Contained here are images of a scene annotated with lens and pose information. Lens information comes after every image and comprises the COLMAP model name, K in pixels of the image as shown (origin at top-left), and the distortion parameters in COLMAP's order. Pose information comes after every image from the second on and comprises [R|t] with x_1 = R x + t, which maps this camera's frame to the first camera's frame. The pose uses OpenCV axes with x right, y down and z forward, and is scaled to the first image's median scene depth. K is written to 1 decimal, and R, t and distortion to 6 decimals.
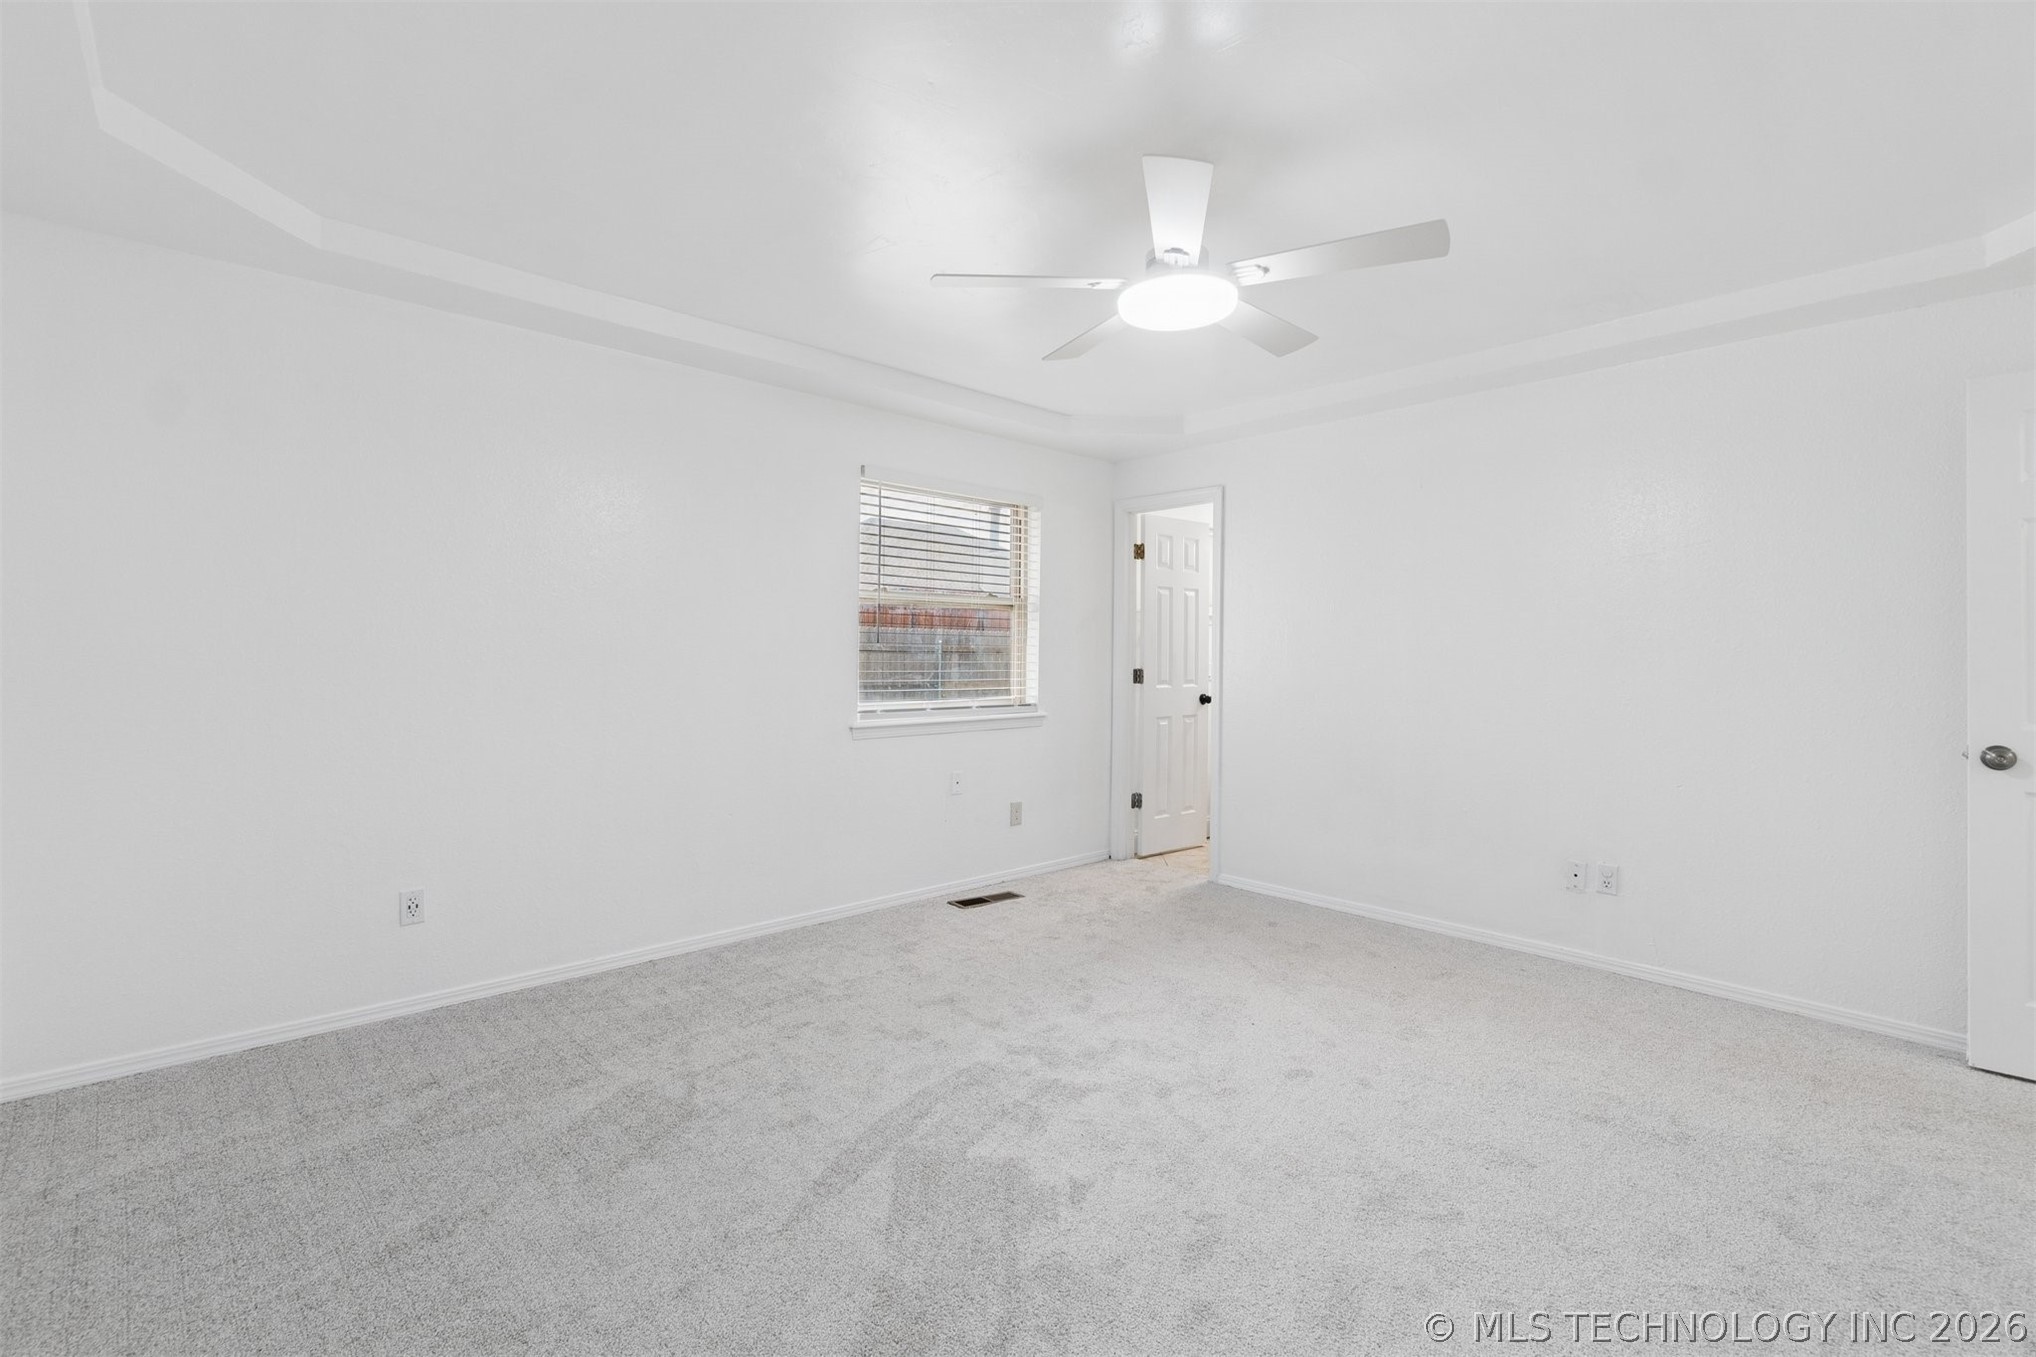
lens RADIAL K [[877.9, 0, 1001.0], [0, 877.9, 672.2], [0, 0, 1]] dist [-0.004339, 0.001157]
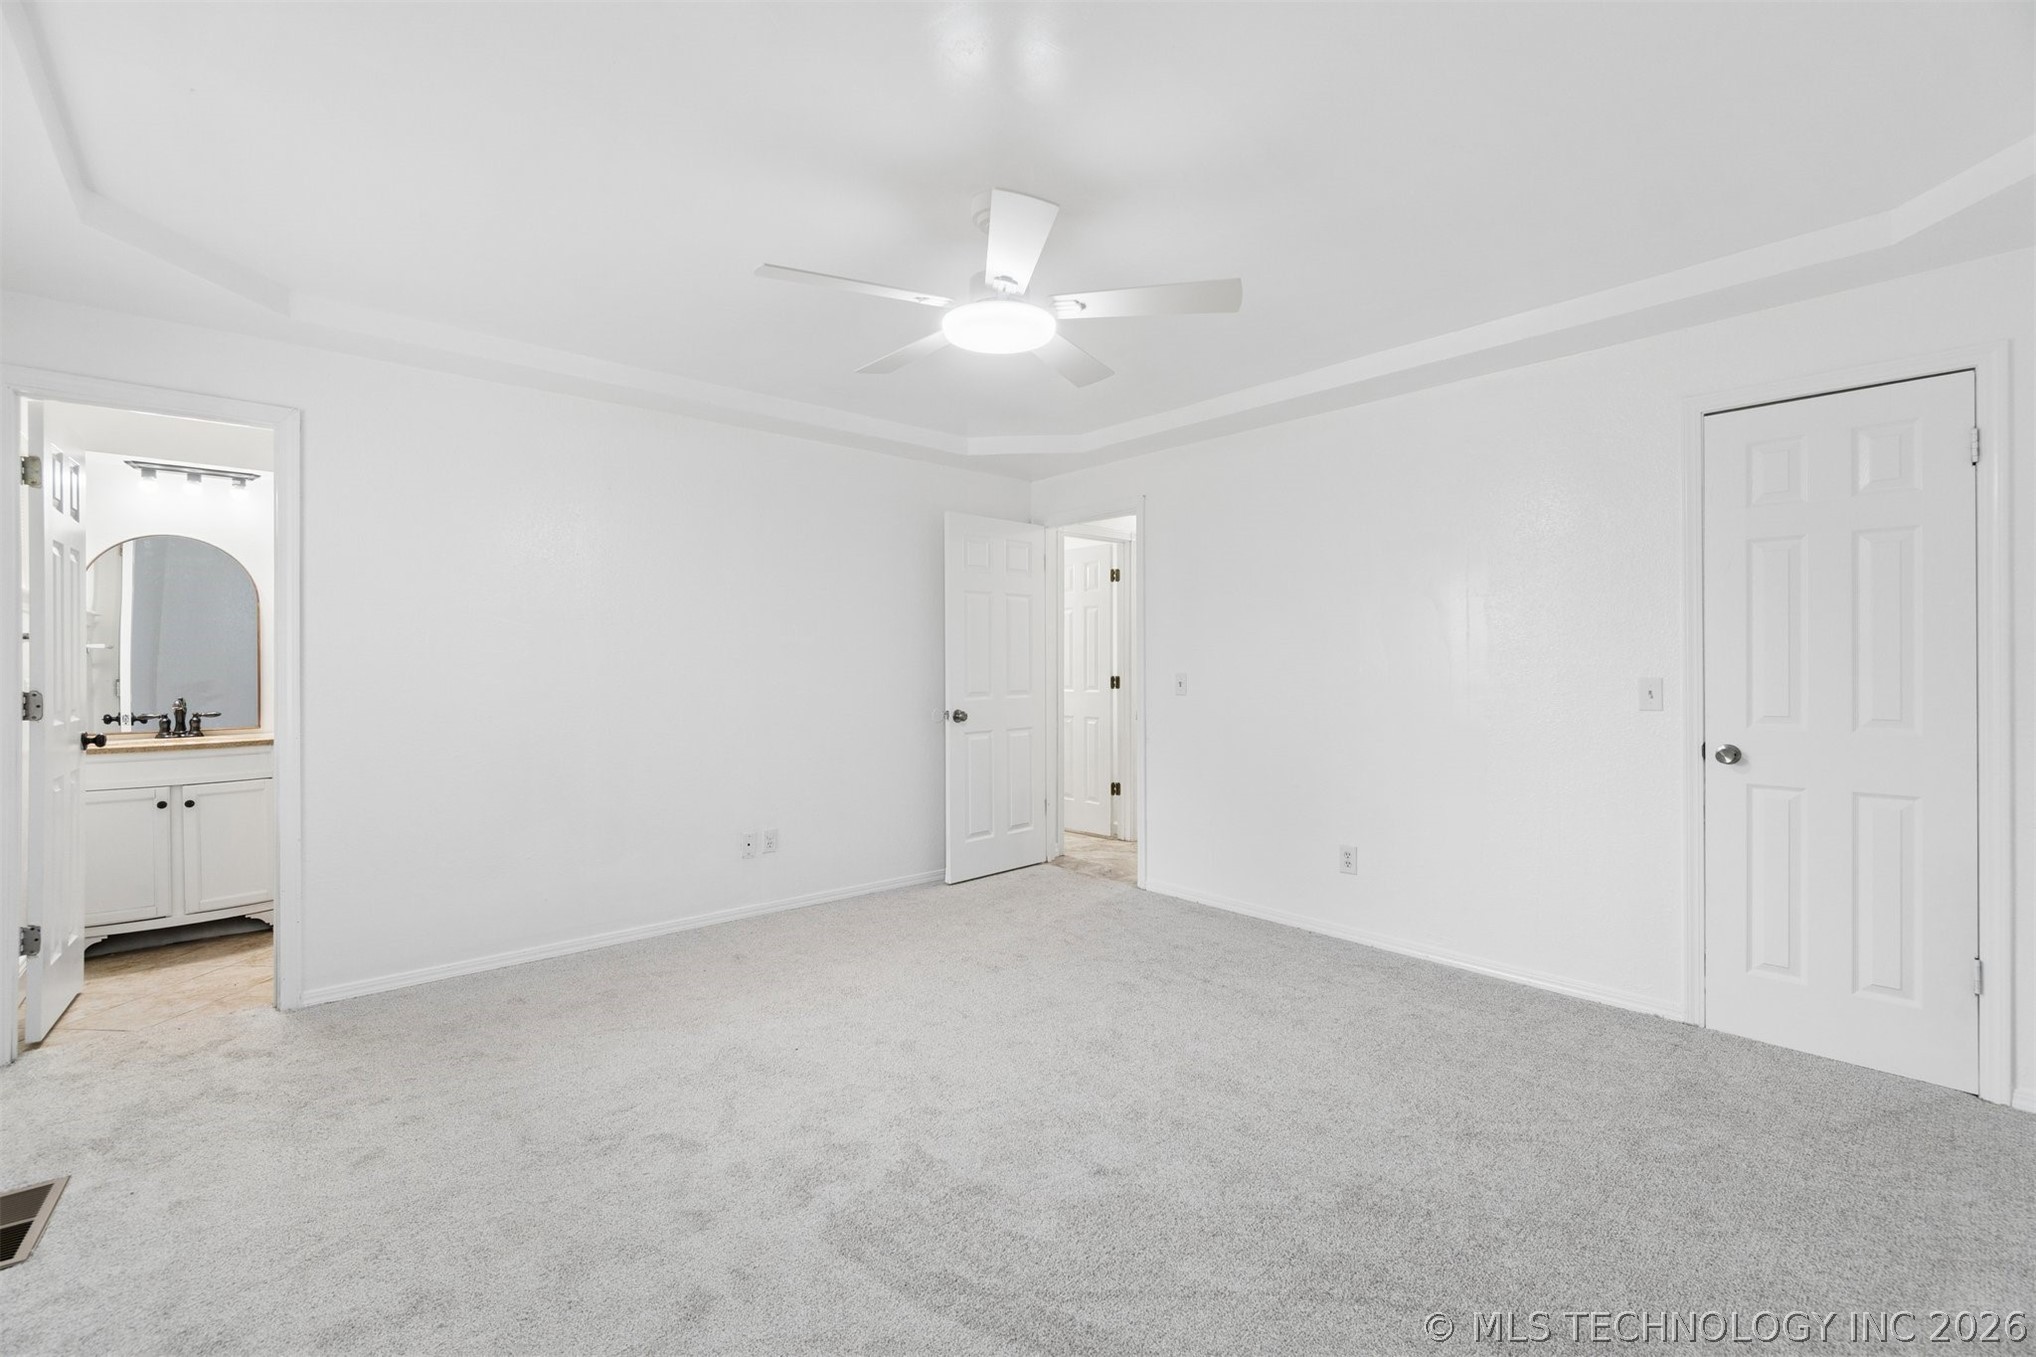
lens RADIAL K [[877.9, 0, 1002.0], [0, 877.9, 667.0], [0, 0, 1]] dist [-0.004339, 0.001157]
pose [[0.032171, -0.008312, 0.999448, -0.657111], [0.022416, 0.999720, 0.007593, -0.017689], [-0.999231, 0.022159, 0.032348, 0.735504]]
